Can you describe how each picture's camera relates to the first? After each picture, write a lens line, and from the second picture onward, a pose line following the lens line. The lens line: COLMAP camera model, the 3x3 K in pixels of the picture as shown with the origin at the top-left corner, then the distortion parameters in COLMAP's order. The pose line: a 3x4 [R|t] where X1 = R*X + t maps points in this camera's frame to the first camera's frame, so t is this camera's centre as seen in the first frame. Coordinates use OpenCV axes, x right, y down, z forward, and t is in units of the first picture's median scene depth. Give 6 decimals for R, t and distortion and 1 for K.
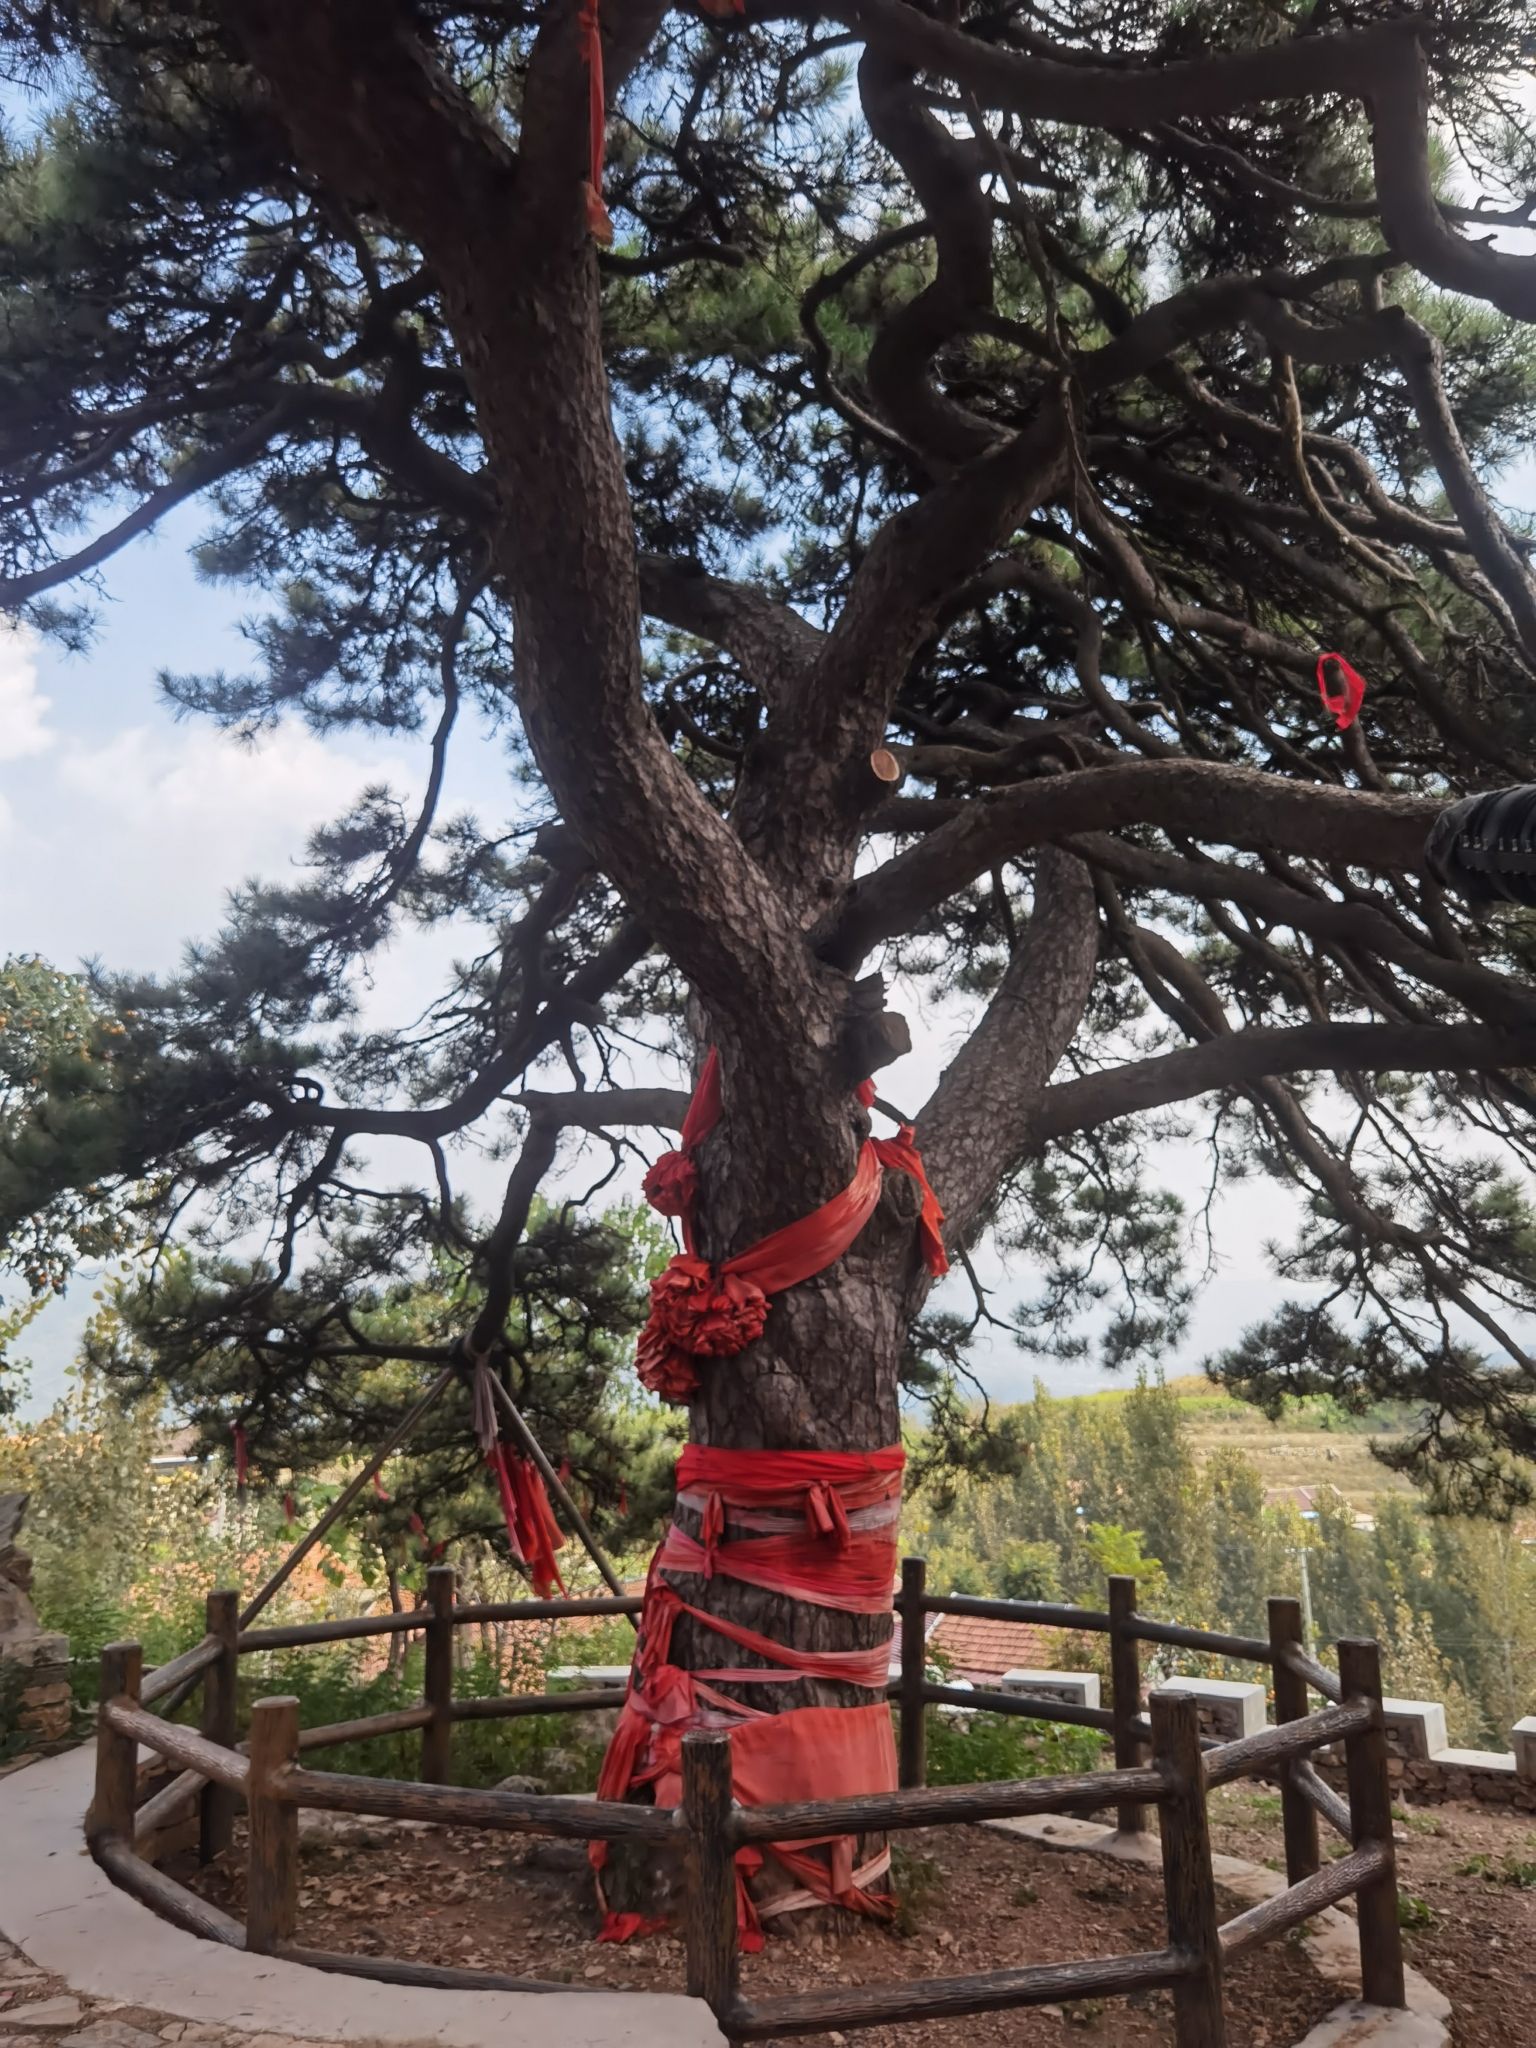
lens RADIAL K [[1602.5, 0, 768.7], [0, 1602.5, 1017.1], [0, 0, 1]] dist [-0.051077, -0.002605]
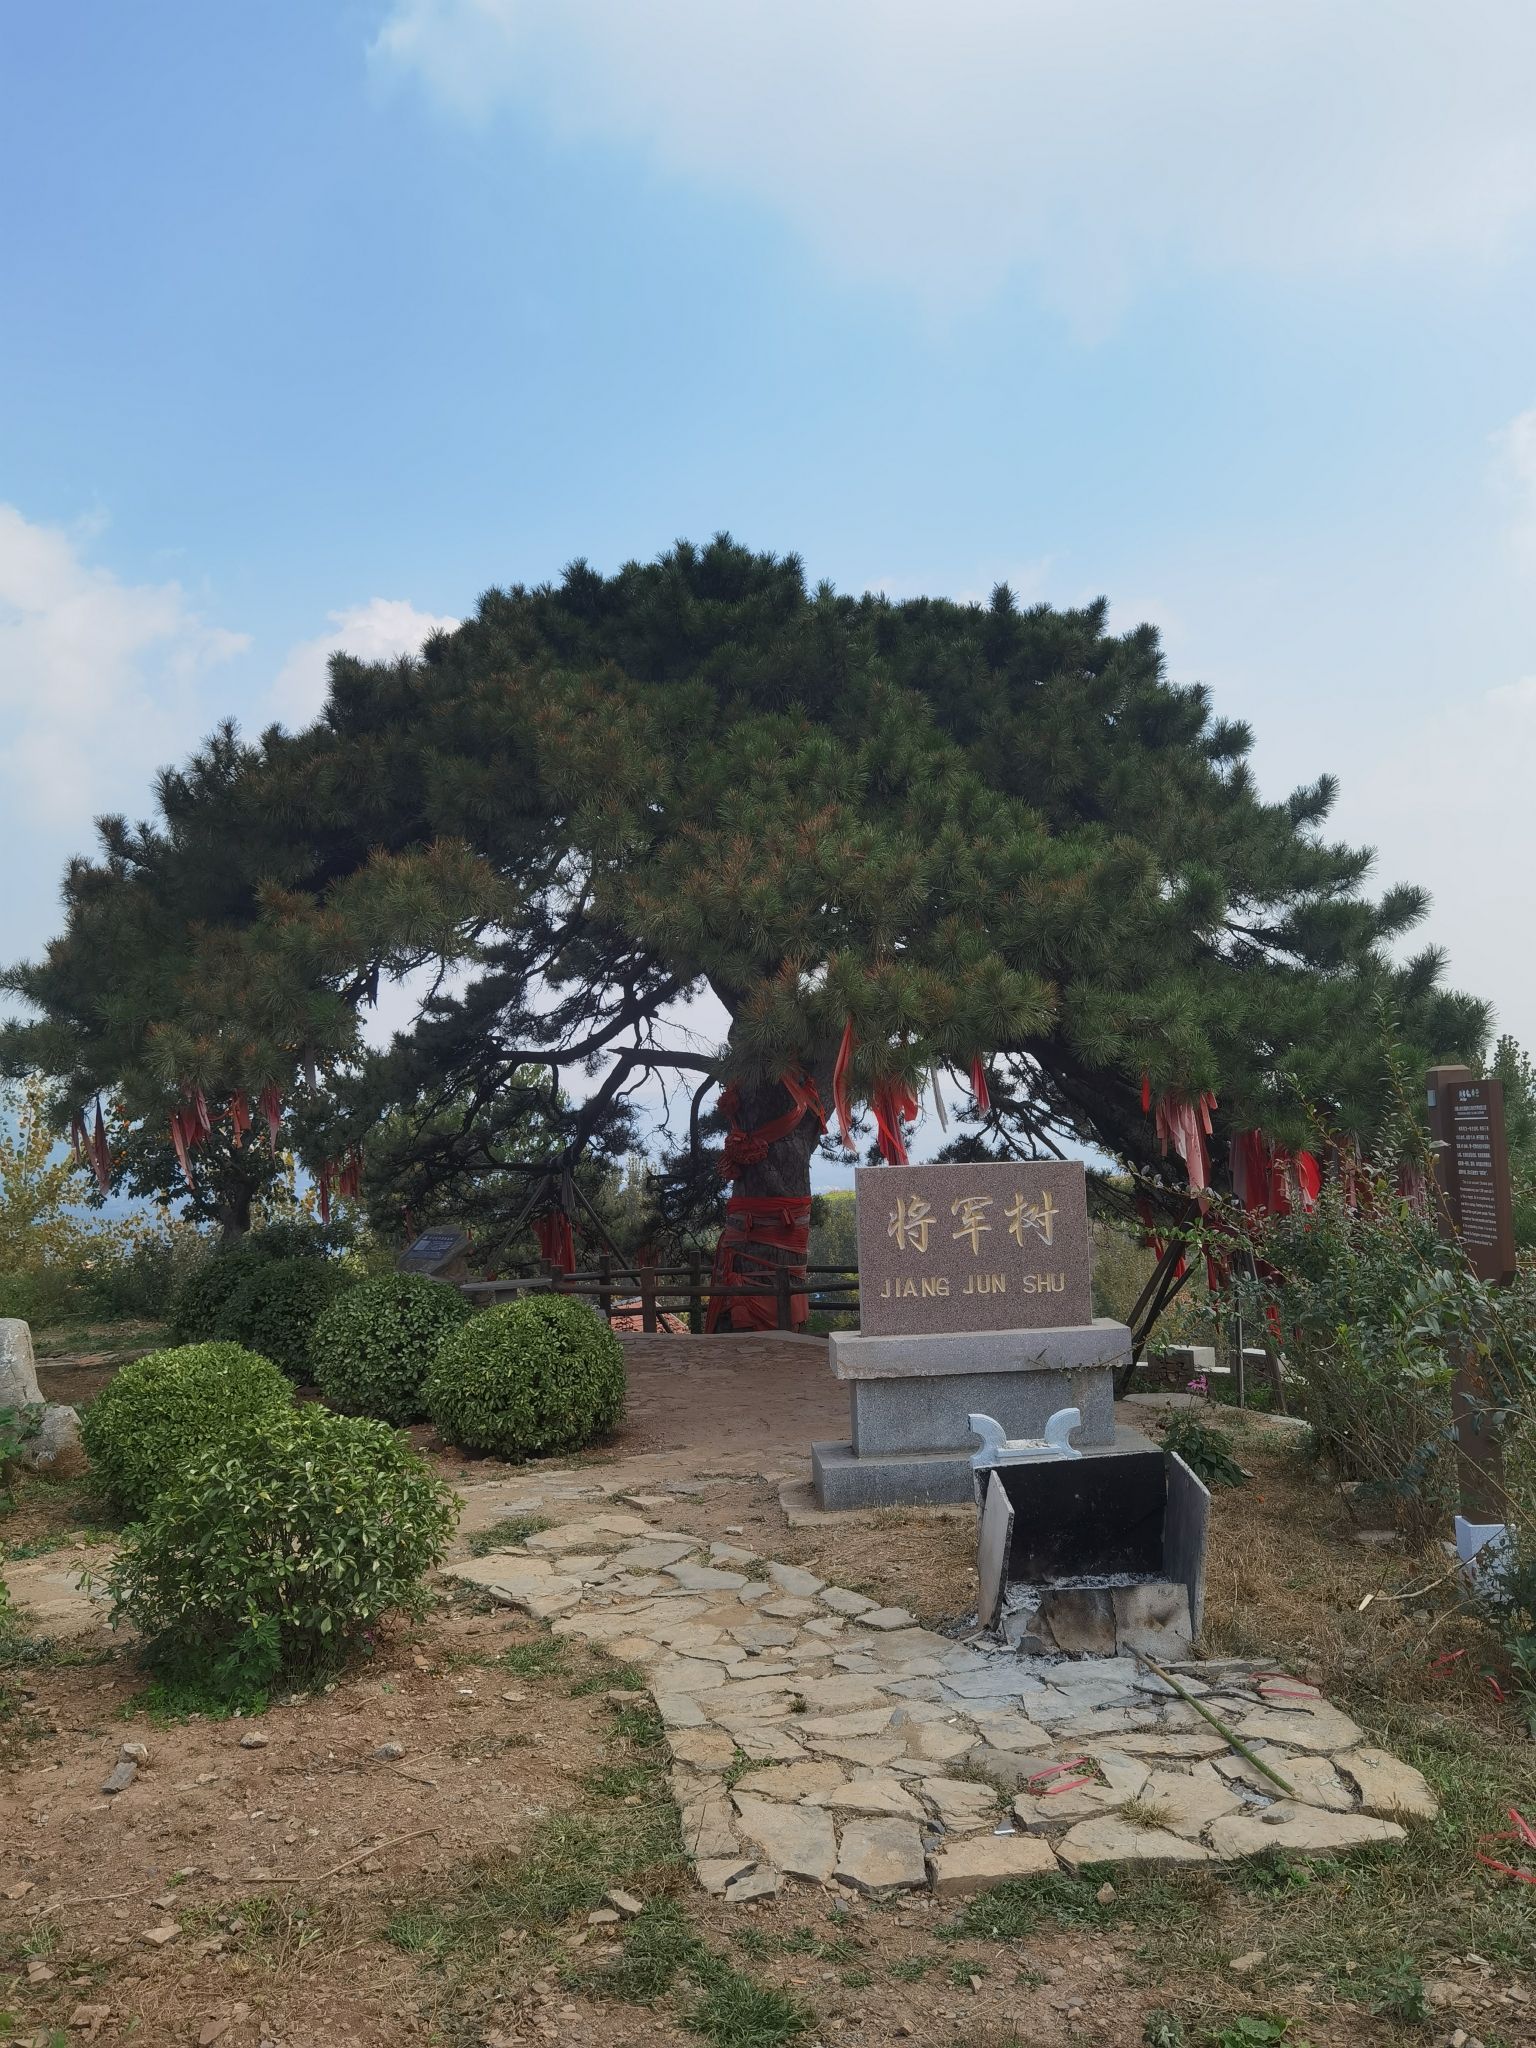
lens RADIAL K [[1602.5, 0, 768.0], [0, 1602.5, 1027.7], [0, 0, 1]] dist [-0.051077, -0.002605]
pose [[0.986350, -0.002086, 0.164647, -0.247776], [-0.018472, 0.992206, 0.123233, -0.201058], [-0.163621, -0.124592, 0.978624, -0.927918]]
